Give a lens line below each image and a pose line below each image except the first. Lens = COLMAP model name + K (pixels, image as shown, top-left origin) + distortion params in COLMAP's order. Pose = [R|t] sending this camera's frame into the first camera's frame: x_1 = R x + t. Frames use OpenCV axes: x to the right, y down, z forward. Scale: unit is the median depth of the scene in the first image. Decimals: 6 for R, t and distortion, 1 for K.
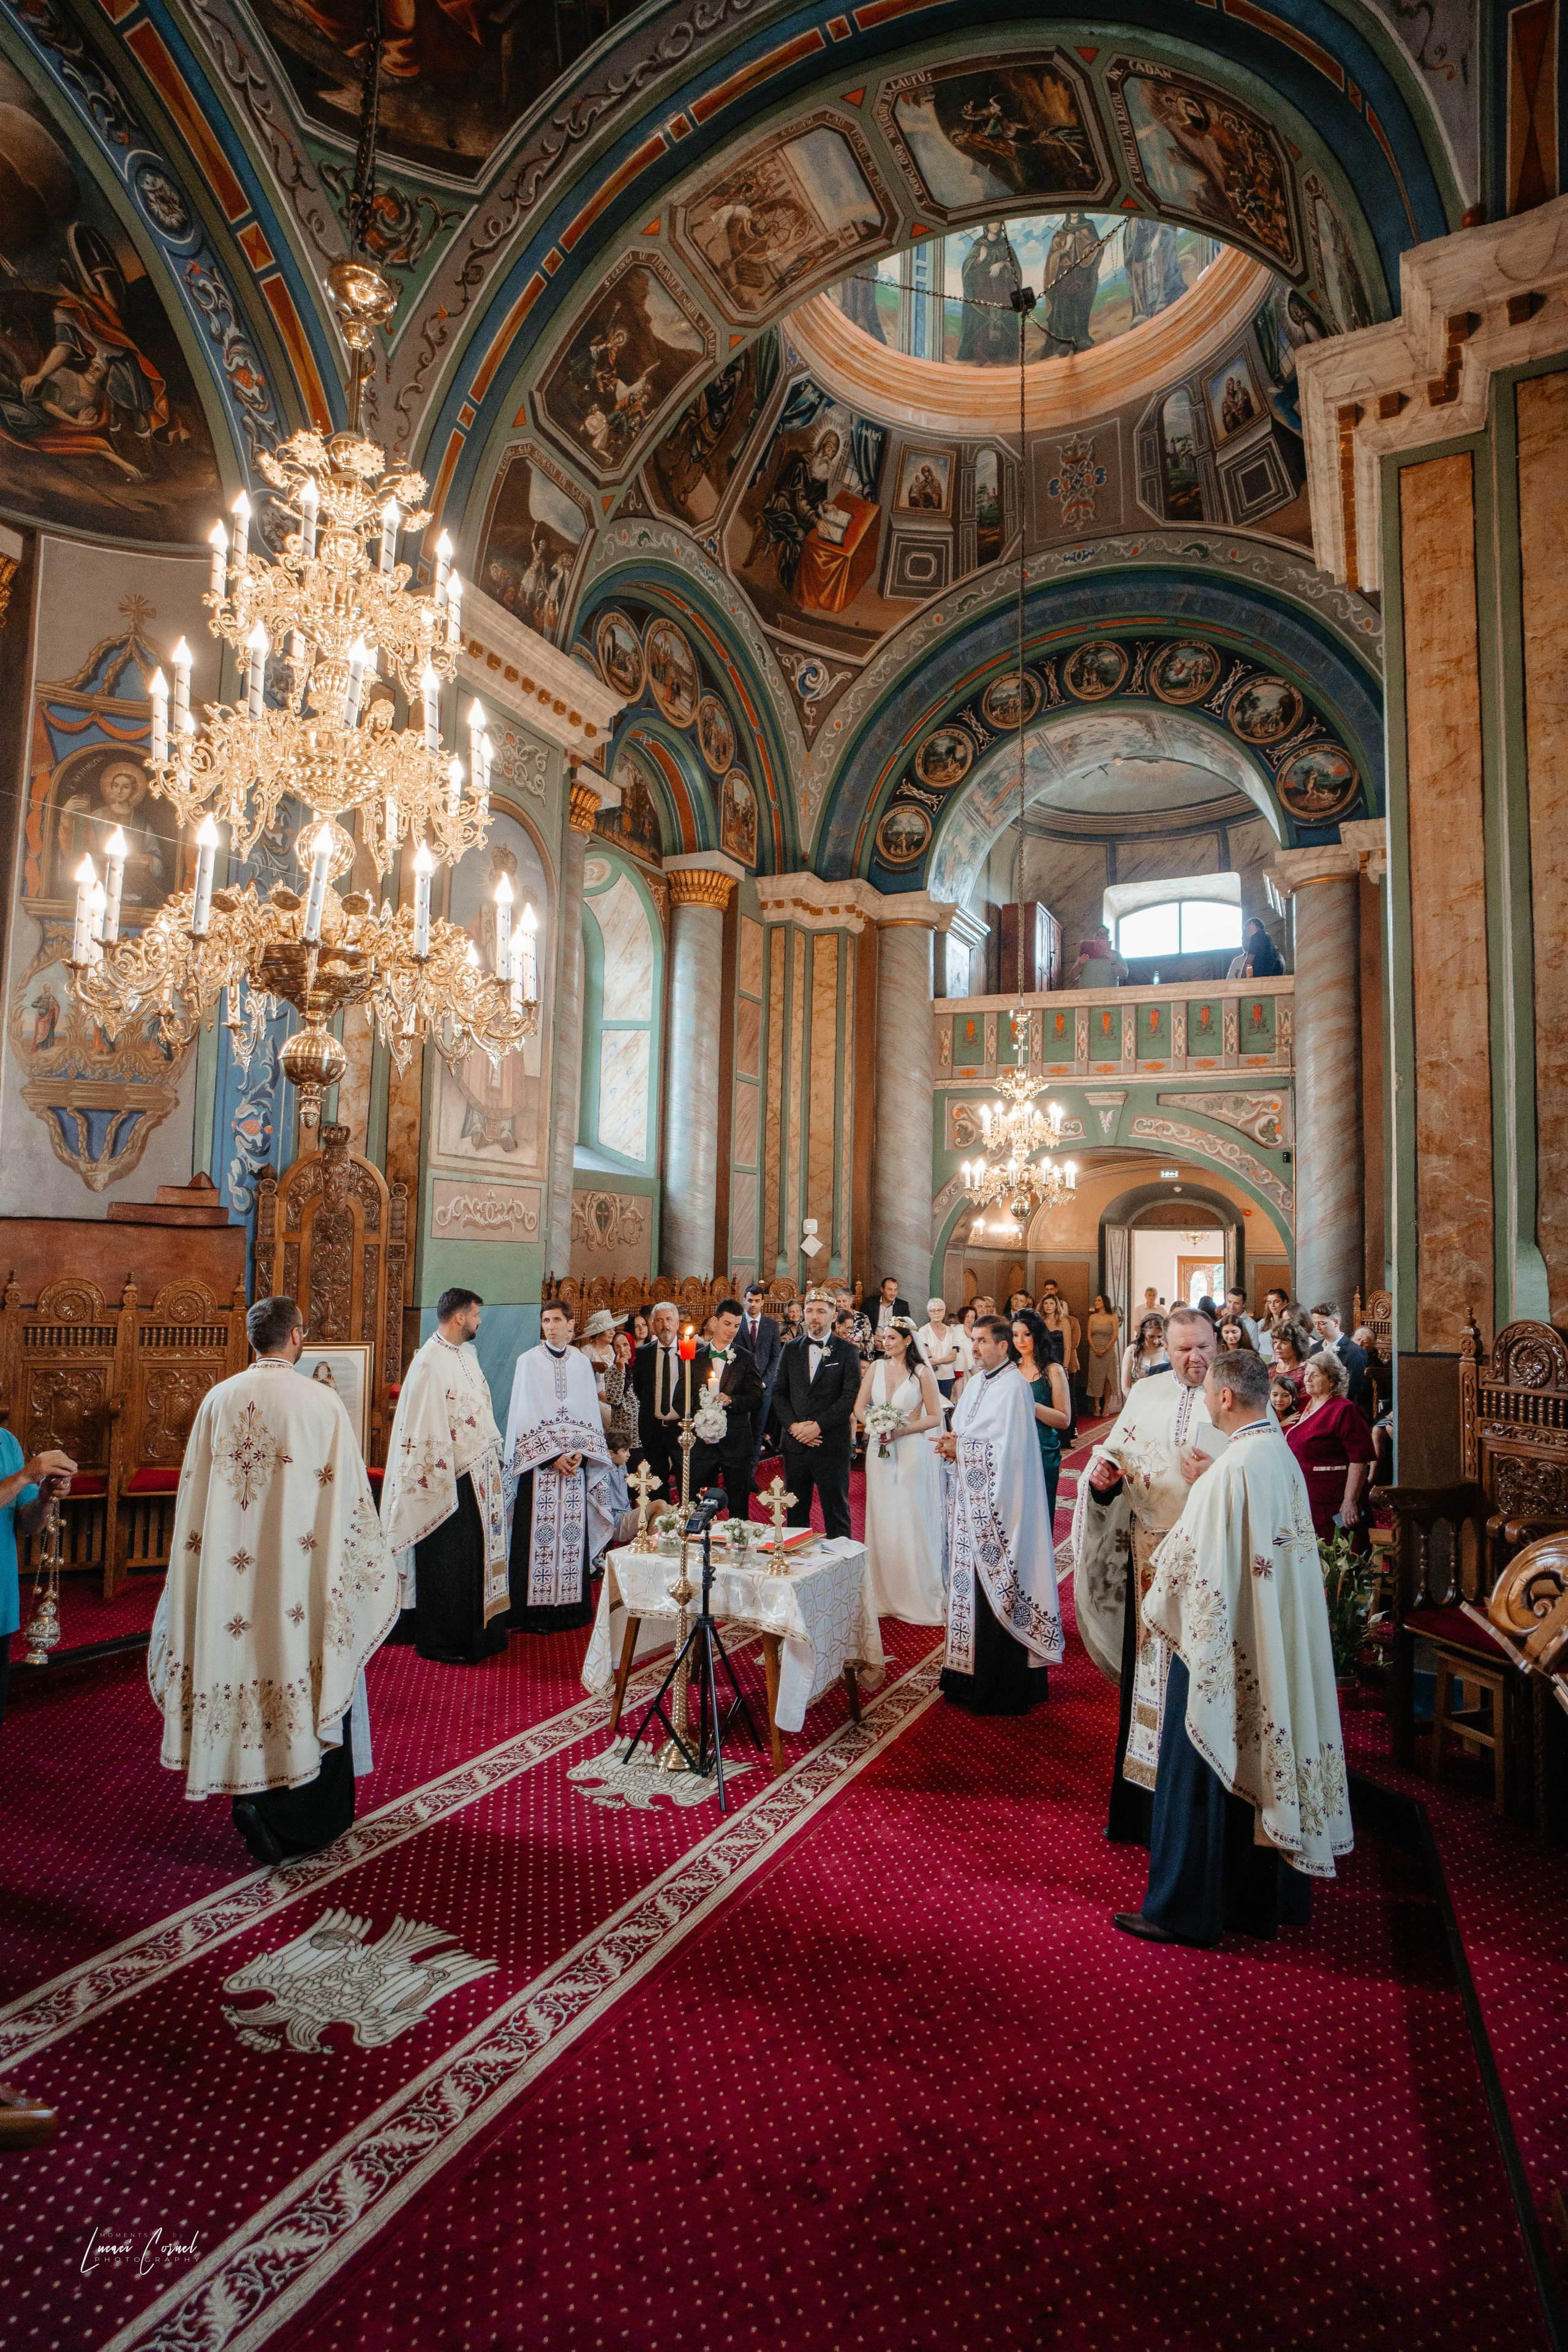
lens RADIAL K [[1209.7, 0, 794.8], [0, 1209.7, 1164.5], [0, 0, 1]] dist [-0.049965, 0.024924]
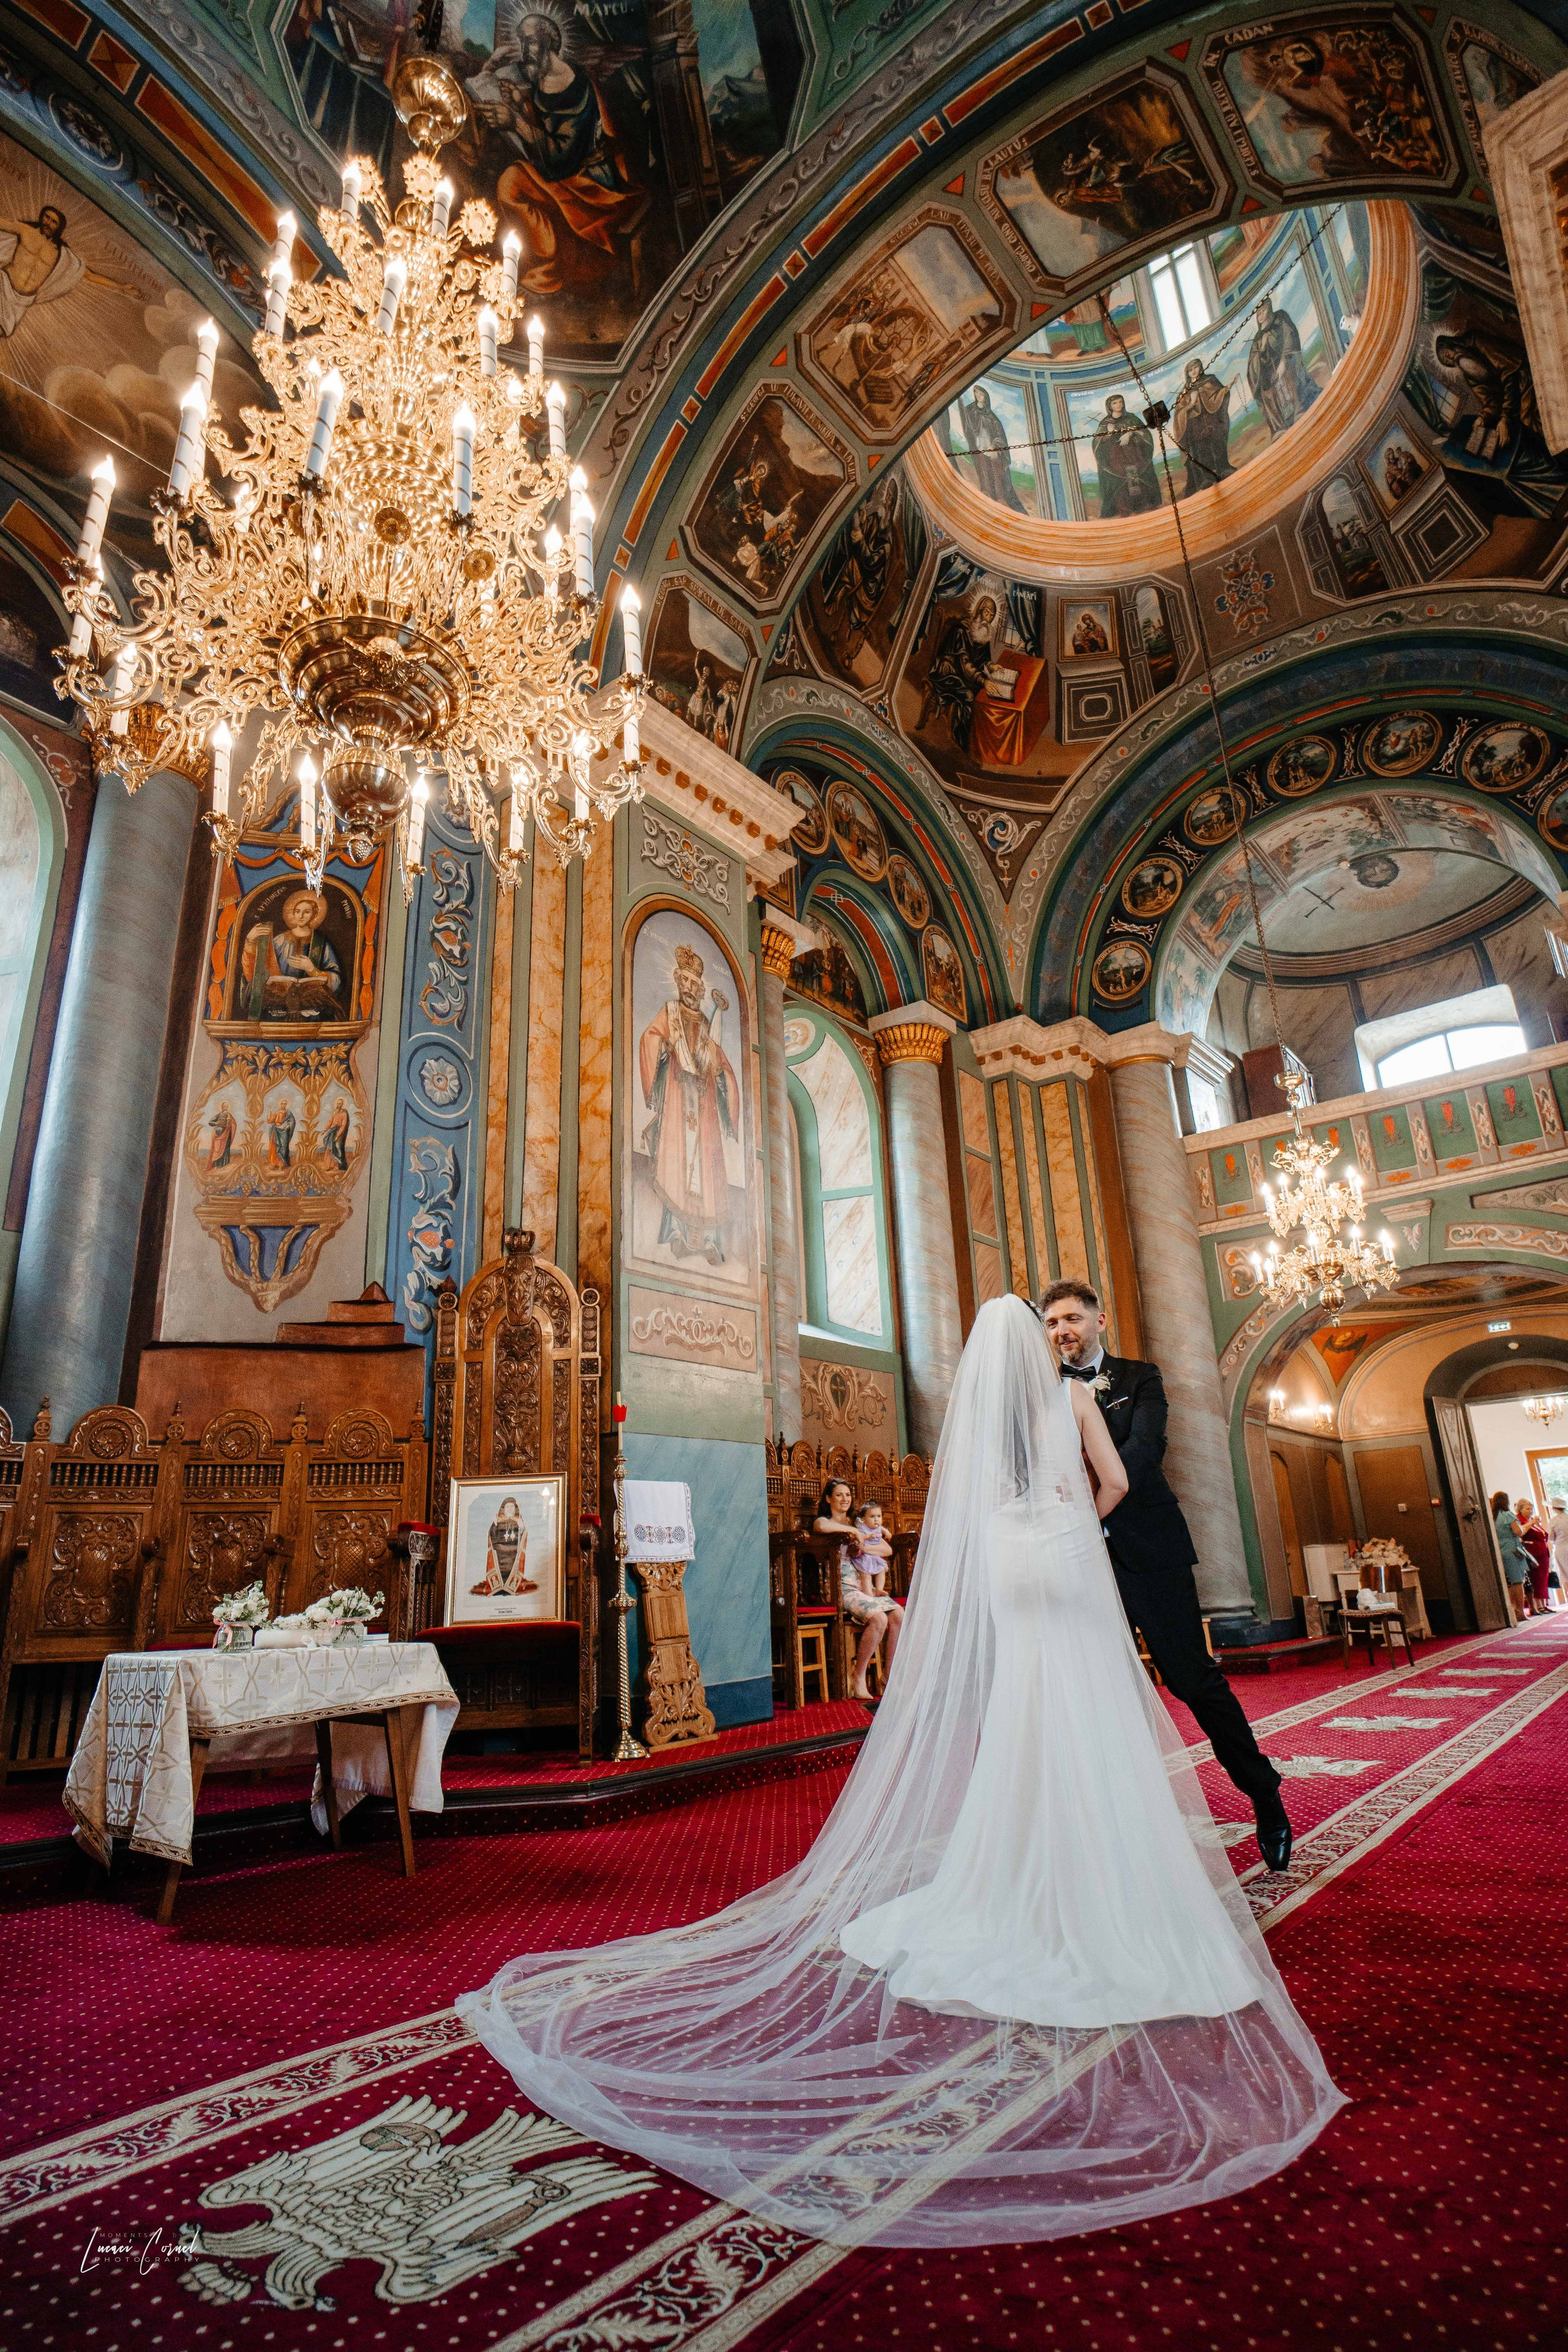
lens RADIAL K [[1209.7, 0, 799.4], [0, 1209.7, 1173.4], [0, 0, 1]] dist [-0.049965, 0.024924]
pose [[0.974732, -0.131605, -0.180491, -0.005673], [0.083631, 0.964253, -0.251440, 0.104480], [0.207129, 0.229992, 0.950895, 0.107333]]
